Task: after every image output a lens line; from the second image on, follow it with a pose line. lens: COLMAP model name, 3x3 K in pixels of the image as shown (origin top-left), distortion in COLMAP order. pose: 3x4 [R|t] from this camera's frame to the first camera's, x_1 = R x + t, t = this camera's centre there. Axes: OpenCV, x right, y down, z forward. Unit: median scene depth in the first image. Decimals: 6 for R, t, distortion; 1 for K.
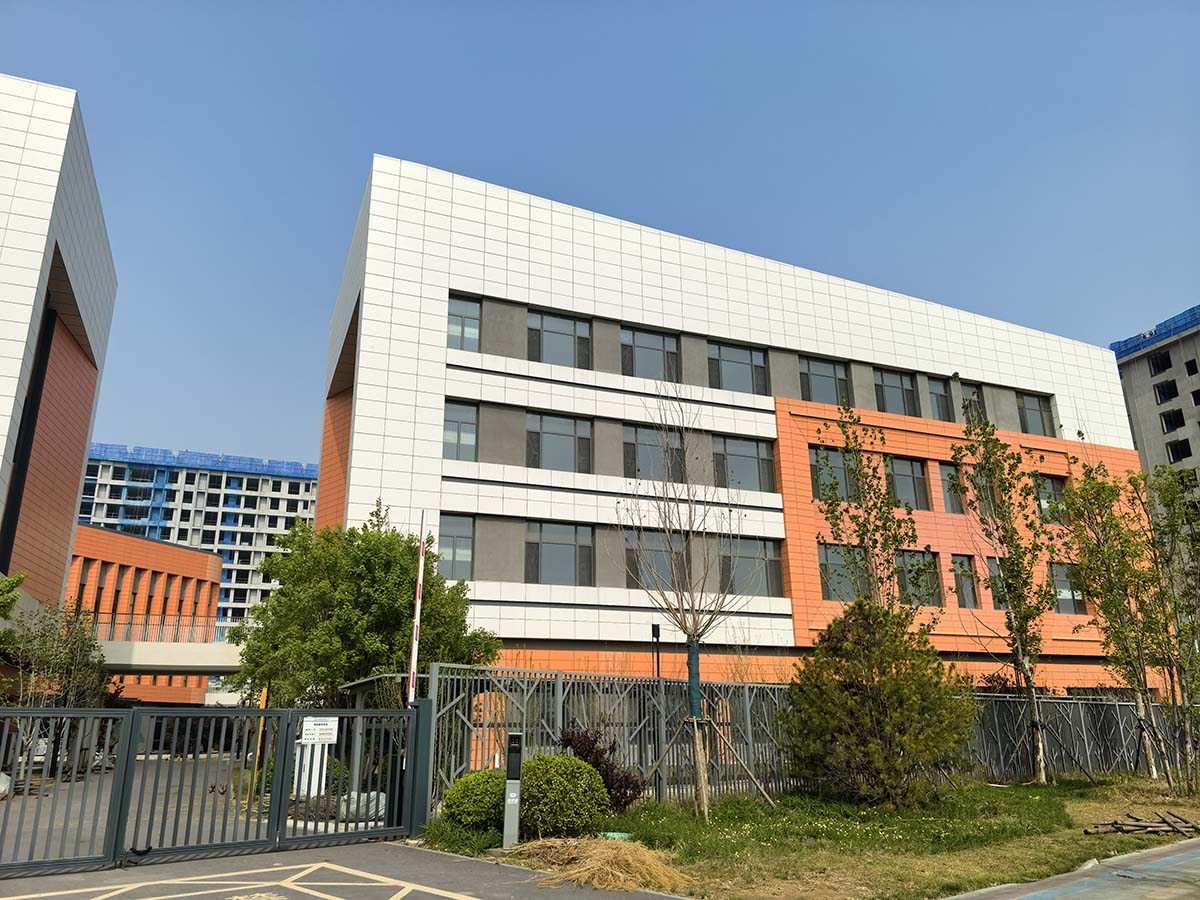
lens RADIAL K [[887.5, 0, 600.1], [0, 887.5, 446.9], [0, 0, 1]] dist [0.008152, 0.000425]
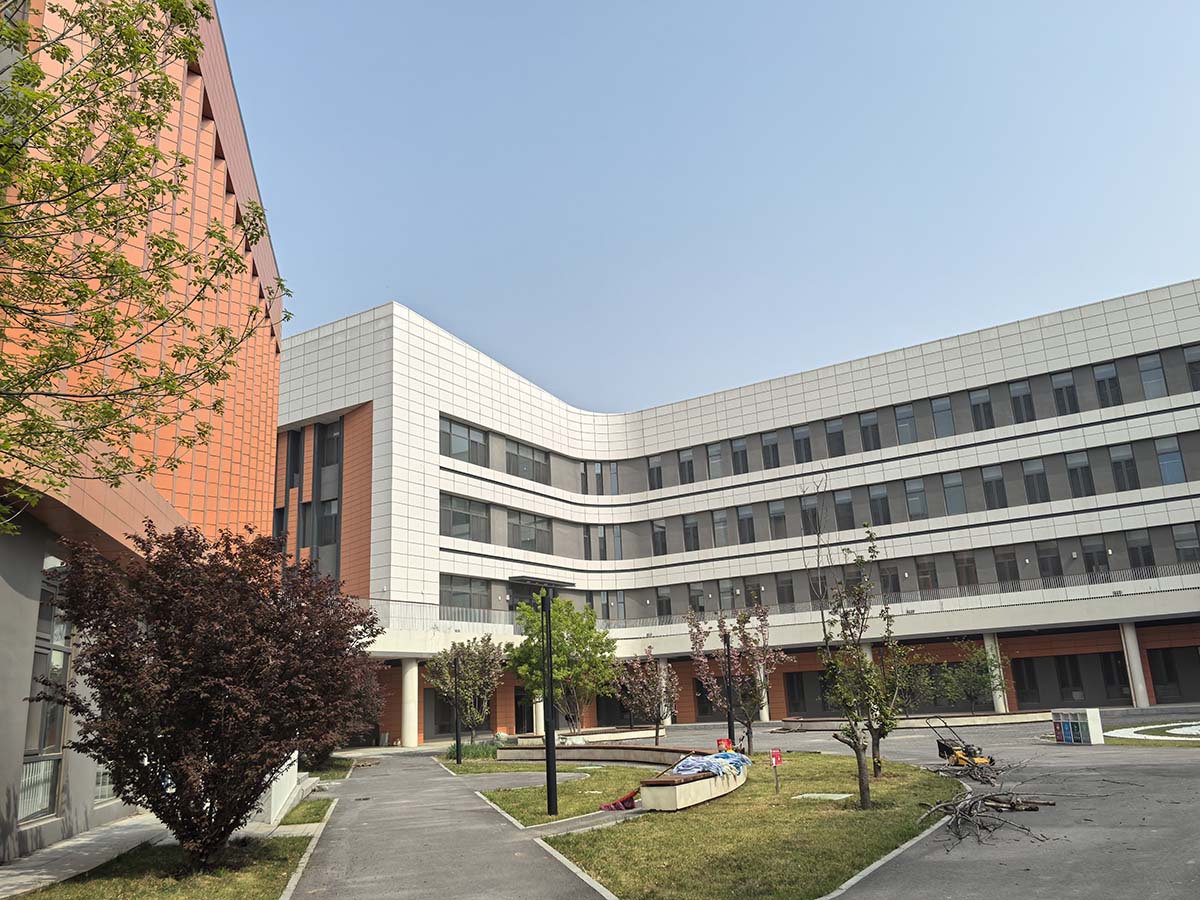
lens RADIAL K [[921.7, 0, 599.2], [0, 921.7, 447.1], [0, 0, 1]] dist [-0.001896, -0.005821]
pose [[0.809723, 0.110197, 0.576372, -0.726204], [-0.105638, 0.993536, -0.041547, -0.079830], [-0.577225, -0.027246, 0.816130, -0.302166]]
